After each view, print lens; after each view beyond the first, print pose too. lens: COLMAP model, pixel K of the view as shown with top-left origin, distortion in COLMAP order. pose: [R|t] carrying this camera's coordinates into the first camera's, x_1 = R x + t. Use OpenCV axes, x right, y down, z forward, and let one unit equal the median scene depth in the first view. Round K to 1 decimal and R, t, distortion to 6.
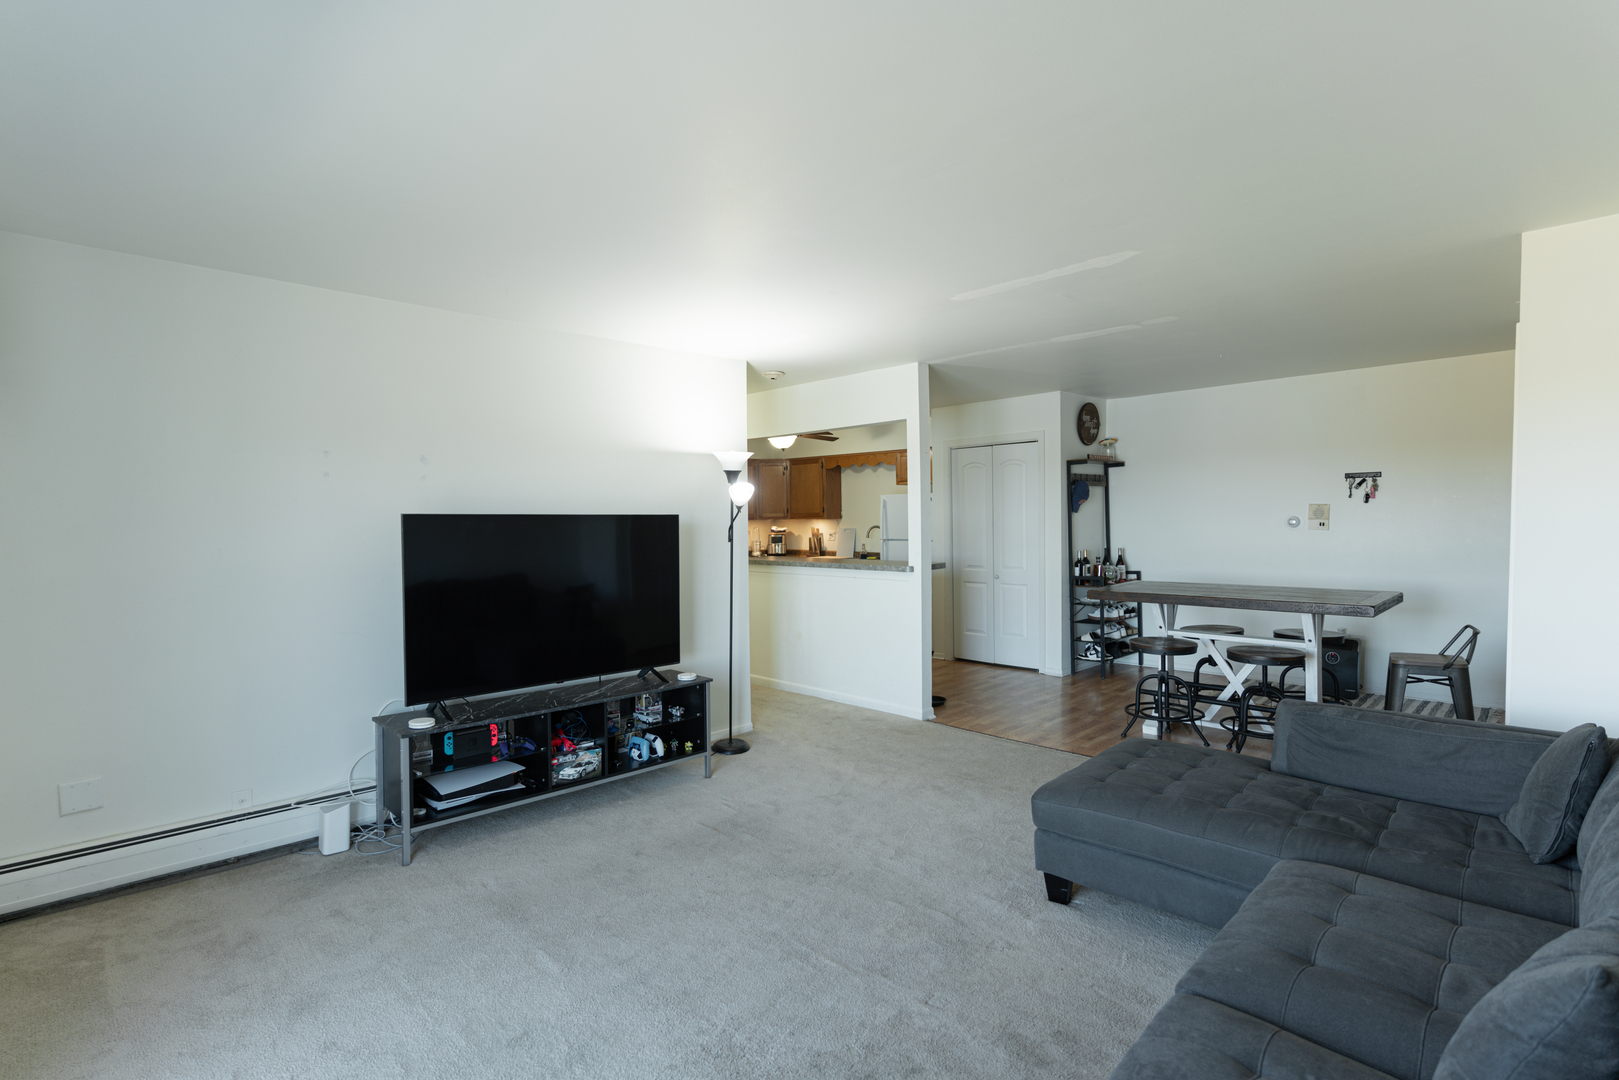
lens RADIAL K [[779.9, 0, 799.1], [0, 779.9, 544.4], [0, 0, 1]] dist [0.001345, -0.000122]
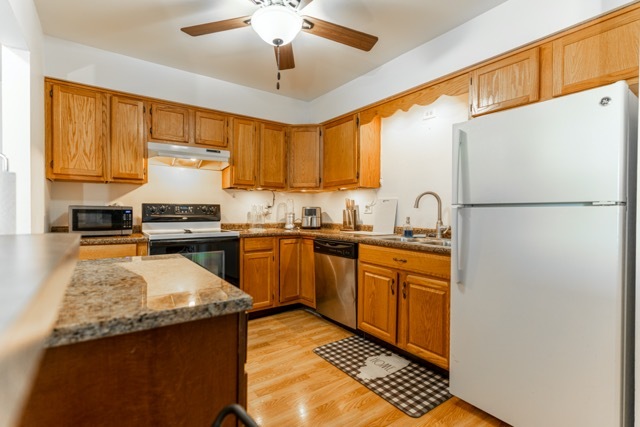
lens RADIAL K [[308.3, 0, 315.9], [0, 308.3, 215.3], [0, 0, 1]] dist [0.001345, -0.000122]
pose [[0.987192, 0.019937, -0.158287, 0.039877], [-0.023925, 0.999442, -0.023328, 0.006581], [0.157733, 0.026816, 0.987118, 0.677588]]
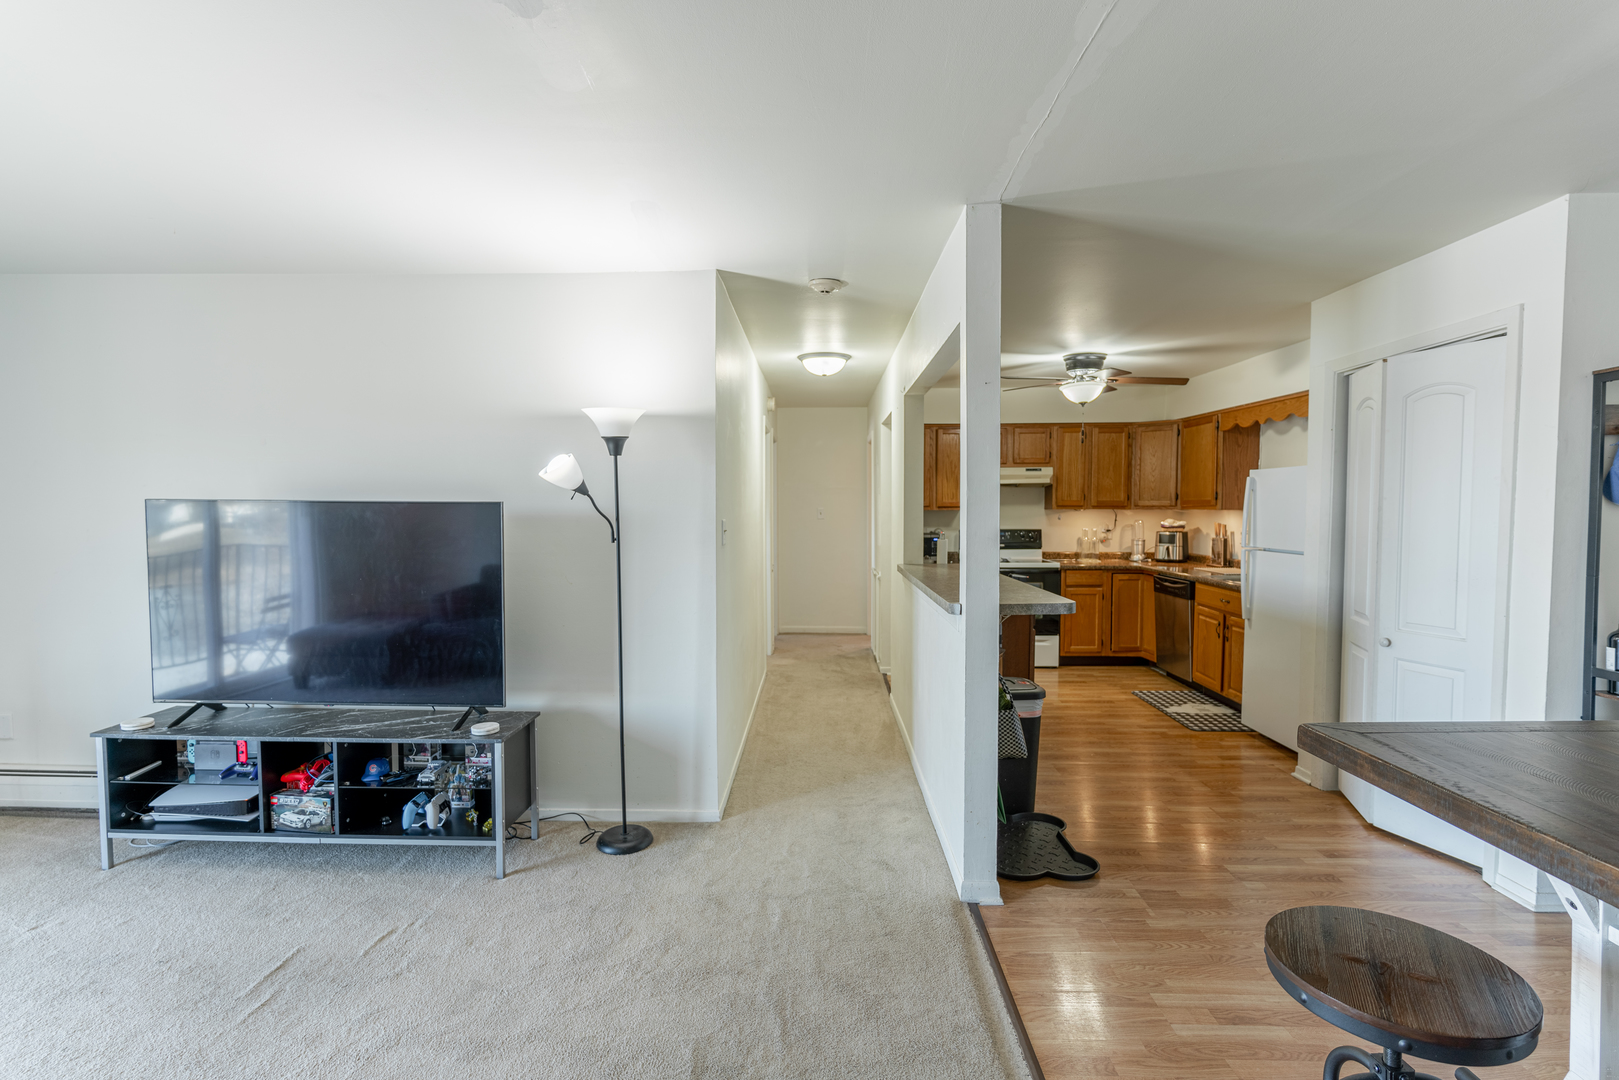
lens RADIAL K [[779.9, 0, 799.1], [0, 779.9, 544.4], [0, 0, 1]] dist [0.001345, -0.000122]
pose [[0.694623, 0.049145, -0.717693, 0.253410], [-0.033377, 0.998791, 0.036090, -0.016225], [0.718599, -0.001115, 0.695424, 0.318369]]
